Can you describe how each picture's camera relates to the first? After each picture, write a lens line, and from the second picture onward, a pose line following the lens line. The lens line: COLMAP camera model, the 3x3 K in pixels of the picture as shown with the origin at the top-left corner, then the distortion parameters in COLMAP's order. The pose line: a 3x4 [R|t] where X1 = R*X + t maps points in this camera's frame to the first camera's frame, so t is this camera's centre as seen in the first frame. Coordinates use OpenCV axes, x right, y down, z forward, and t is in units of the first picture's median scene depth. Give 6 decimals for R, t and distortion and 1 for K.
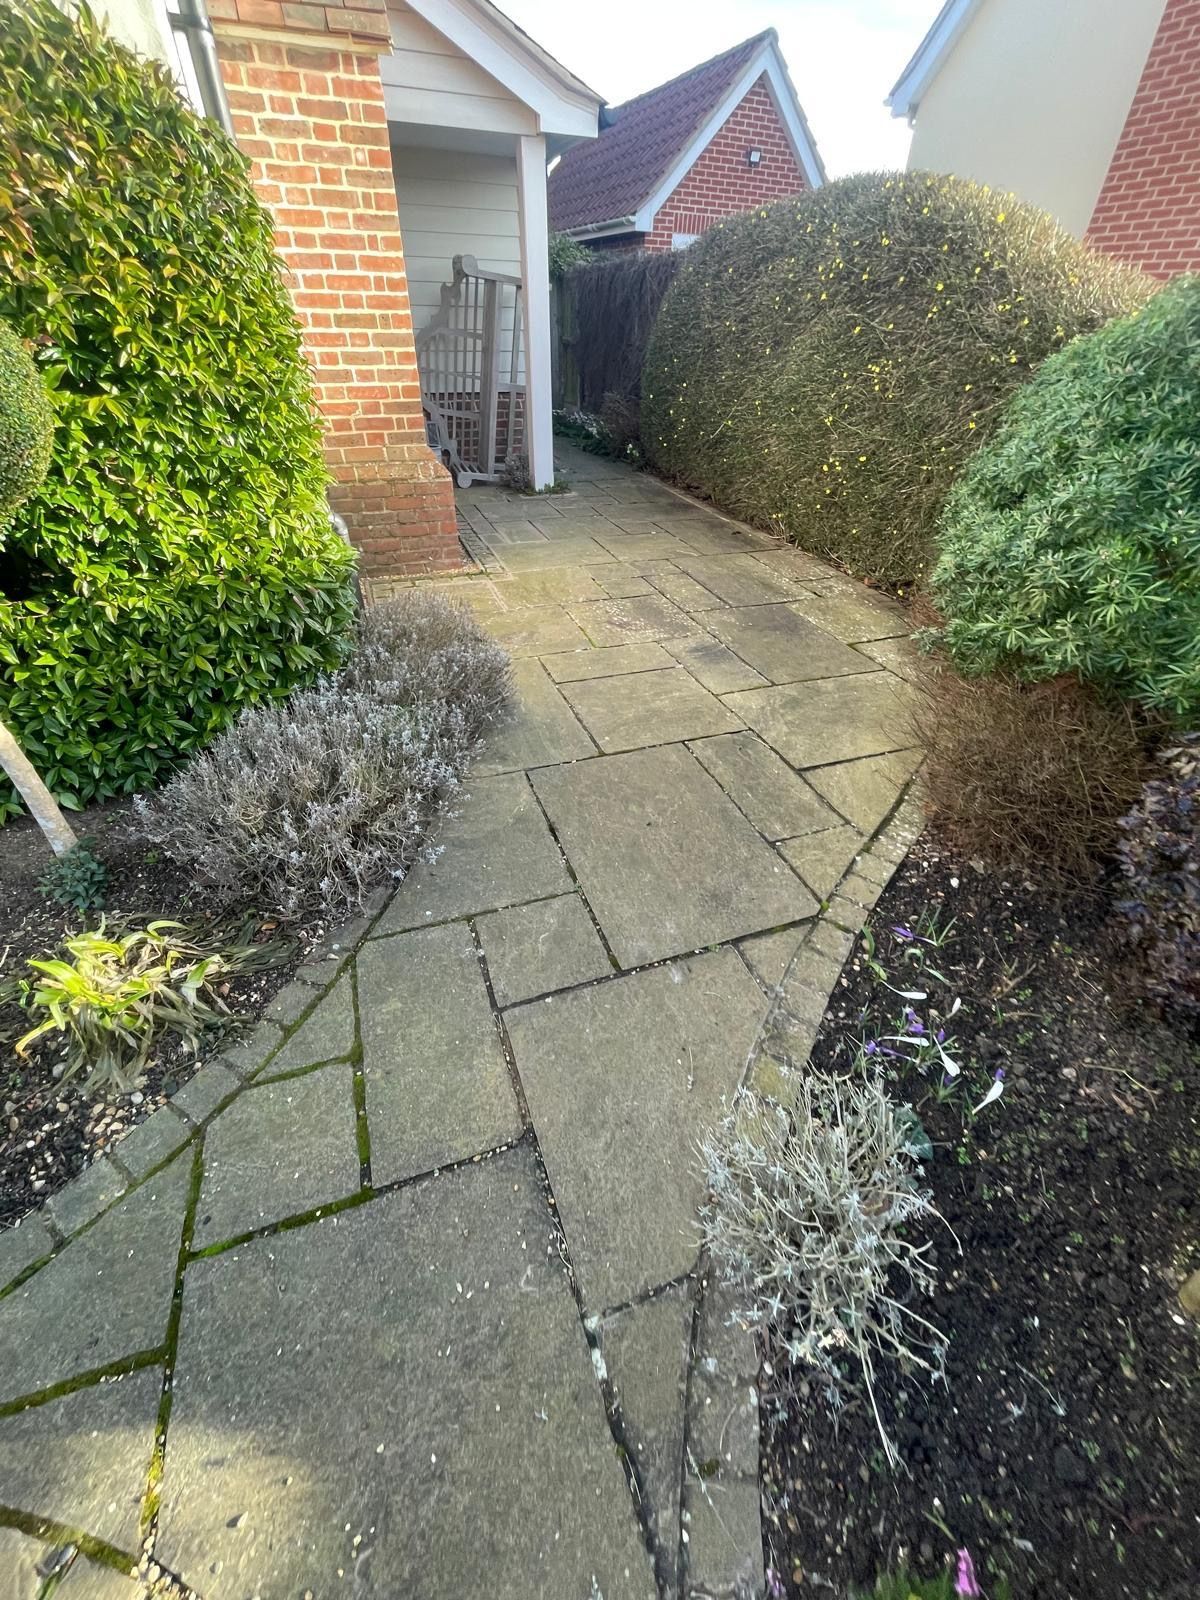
lens RADIAL K [[655.4, 0, 591.4], [0, 655.4, 798.8], [0, 0, 1]] dist [-0.004167, 0.000579]
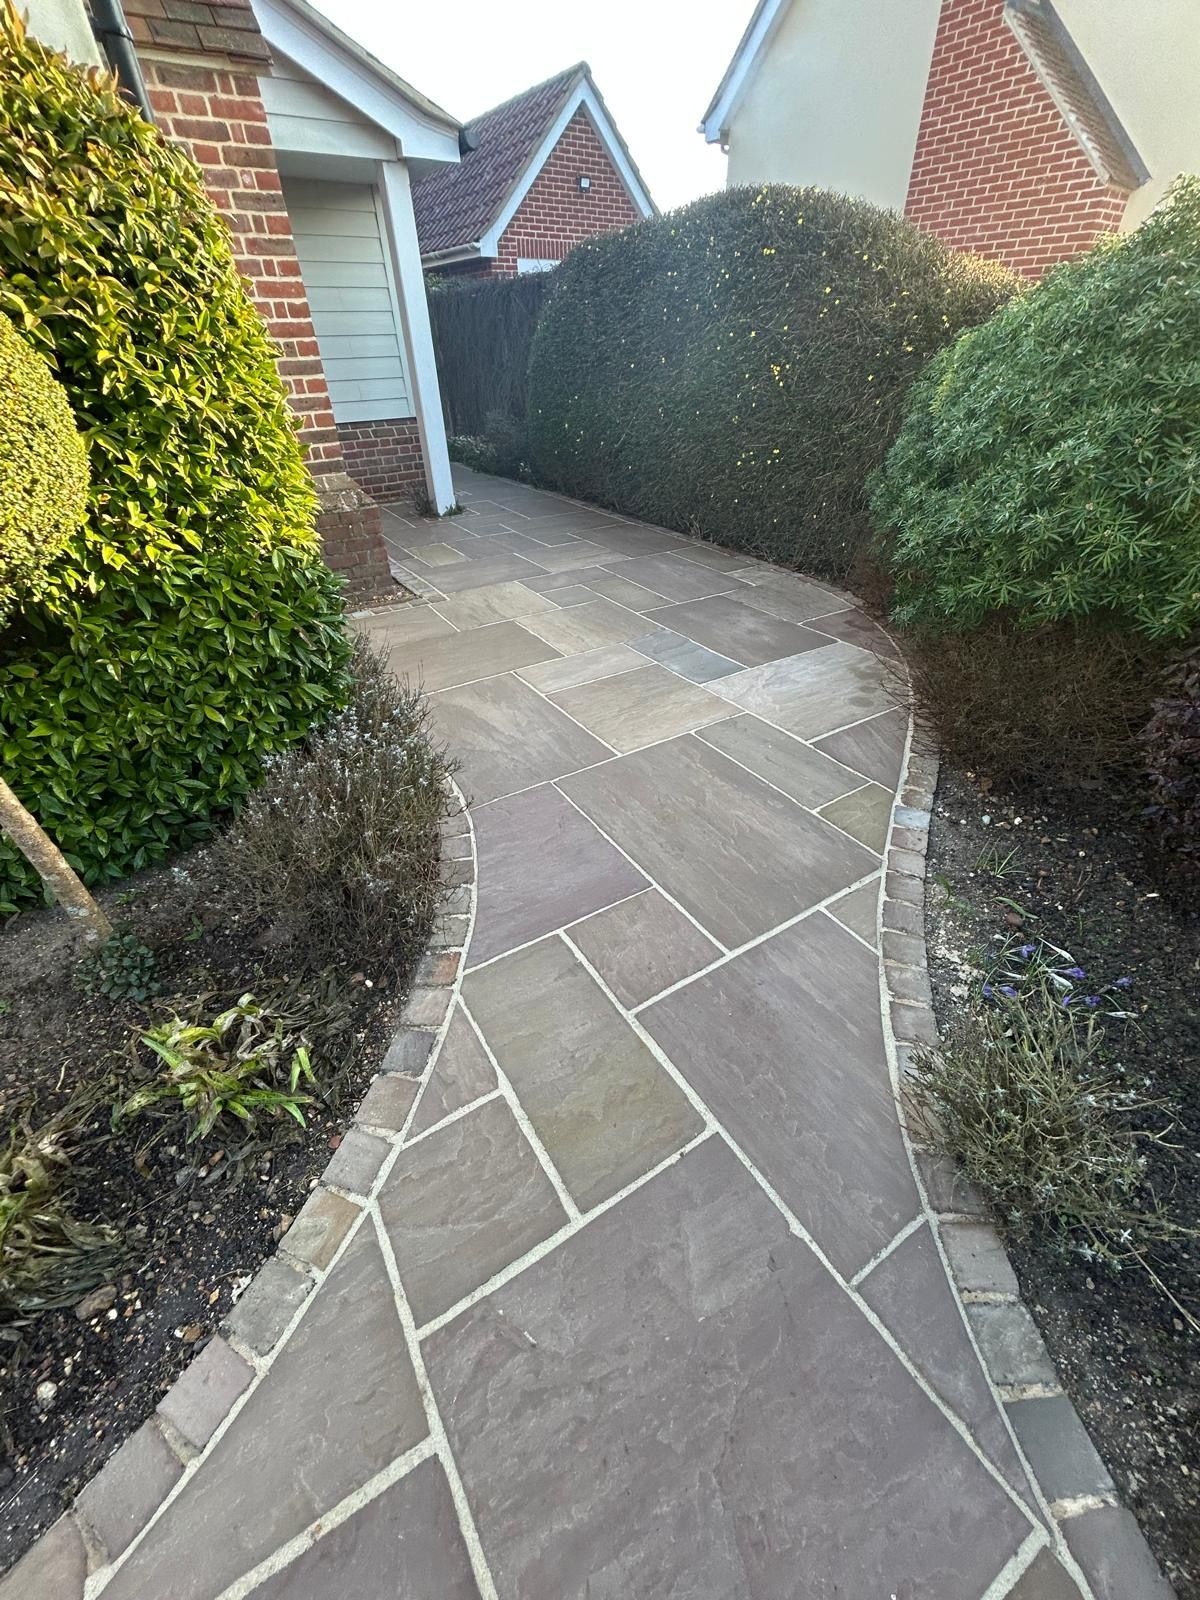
lens RADIAL K [[645.6, 0, 600.0], [0, 645.6, 800.0], [0, 0, 1]] dist [-0.002272, -0.000461]
pose [[0.979749, -0.147144, 0.135796, -0.114997], [0.149132, 0.988807, -0.004523, -0.001471], [-0.133610, 0.024683, 0.990727, 0.018870]]
